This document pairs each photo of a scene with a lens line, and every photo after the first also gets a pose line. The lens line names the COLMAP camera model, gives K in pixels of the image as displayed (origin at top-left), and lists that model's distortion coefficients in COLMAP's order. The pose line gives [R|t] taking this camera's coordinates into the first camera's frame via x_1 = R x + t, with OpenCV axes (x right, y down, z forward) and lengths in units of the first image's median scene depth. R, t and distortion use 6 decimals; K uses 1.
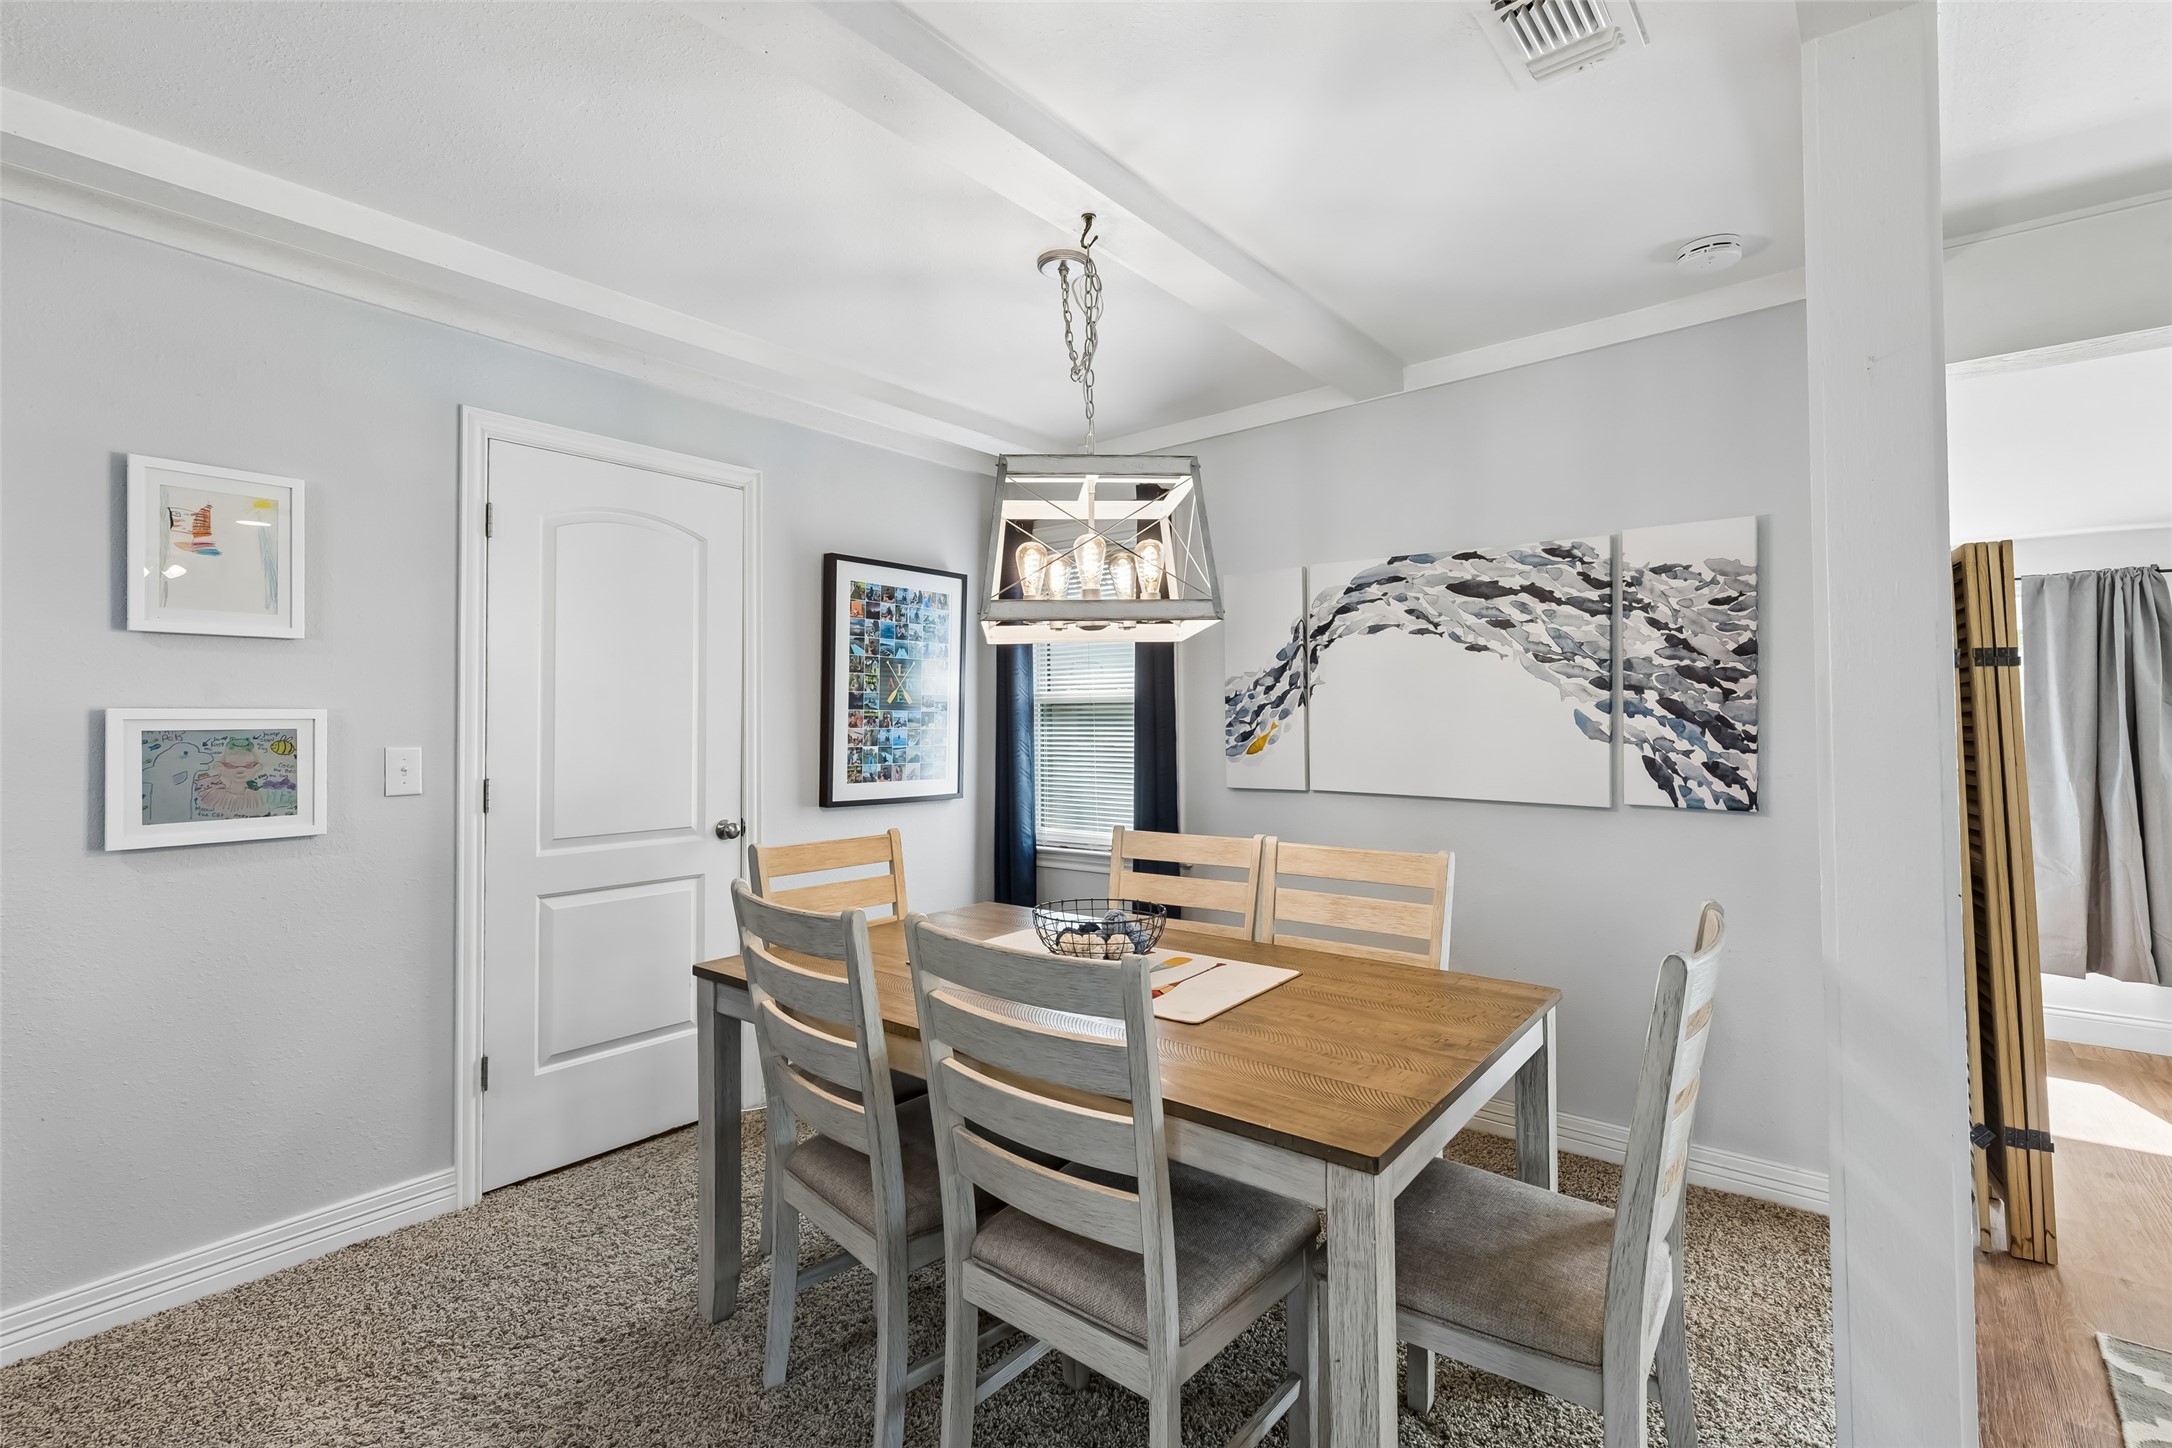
lens RADIAL K [[989.1, 0, 1074.0], [0, 989.1, 692.8], [0, 0, 1]] dist [0.014501, -0.001474]
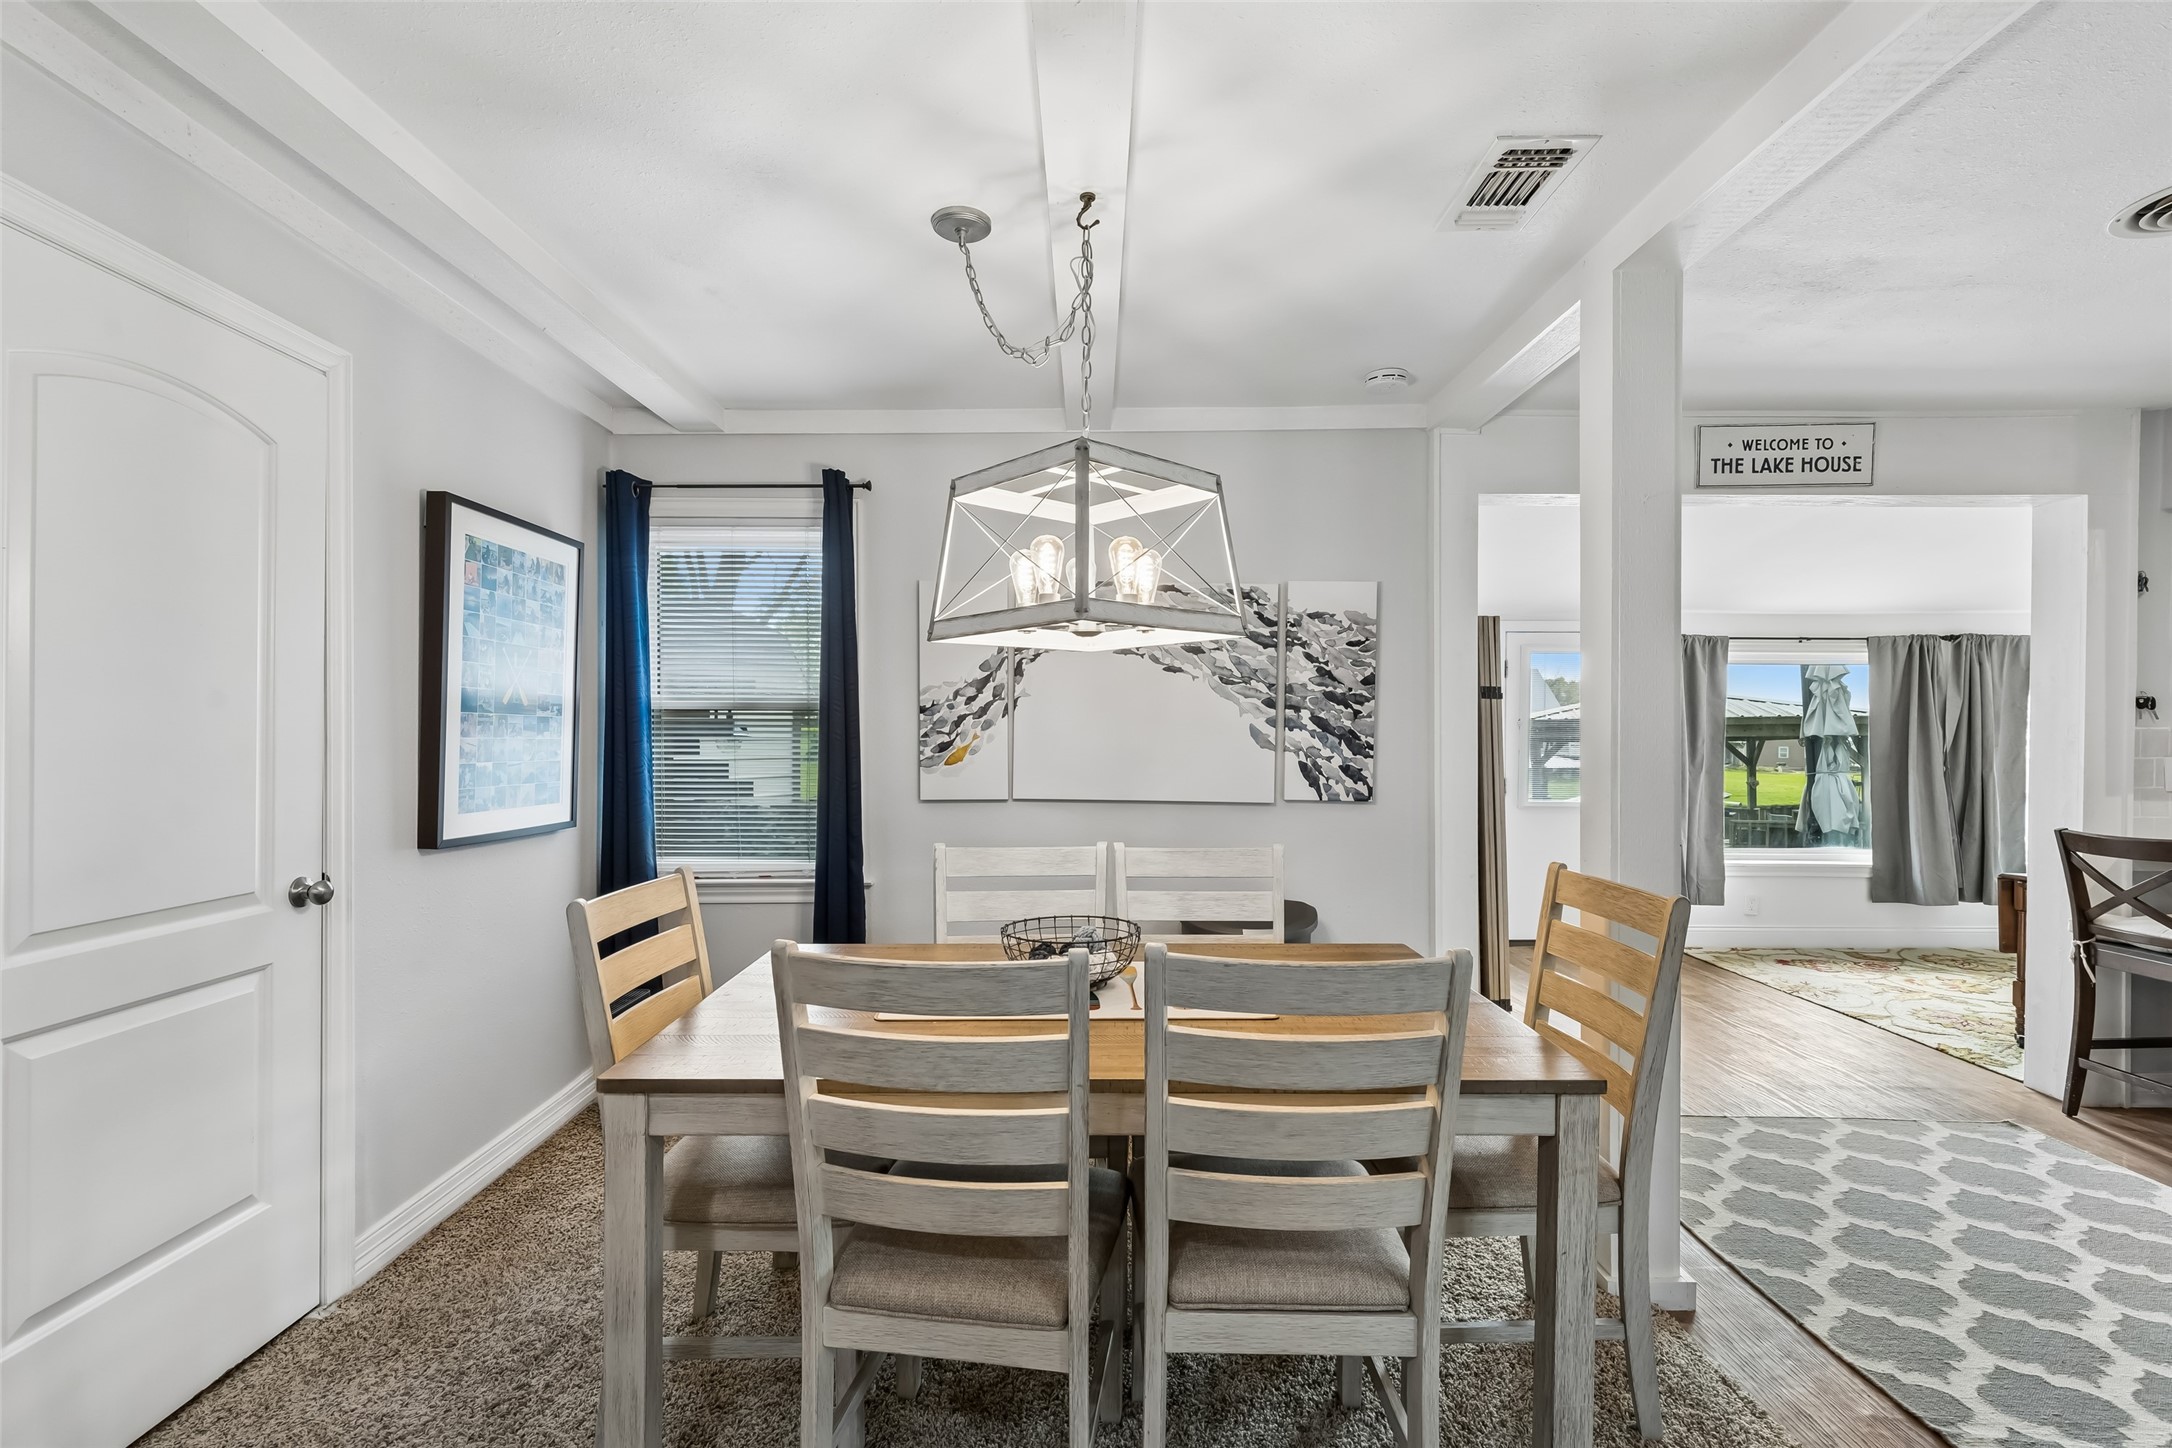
lens RADIAL K [[989.1, 0, 1077.3], [0, 989.1, 726.0], [0, 0, 1]] dist [0.014501, -0.001474]
pose [[0.774067, 0.010058, 0.633023, -0.396911], [-0.024918, 0.999583, 0.014587, 0.006306], [-0.632613, -0.027065, 0.773995, 0.178816]]
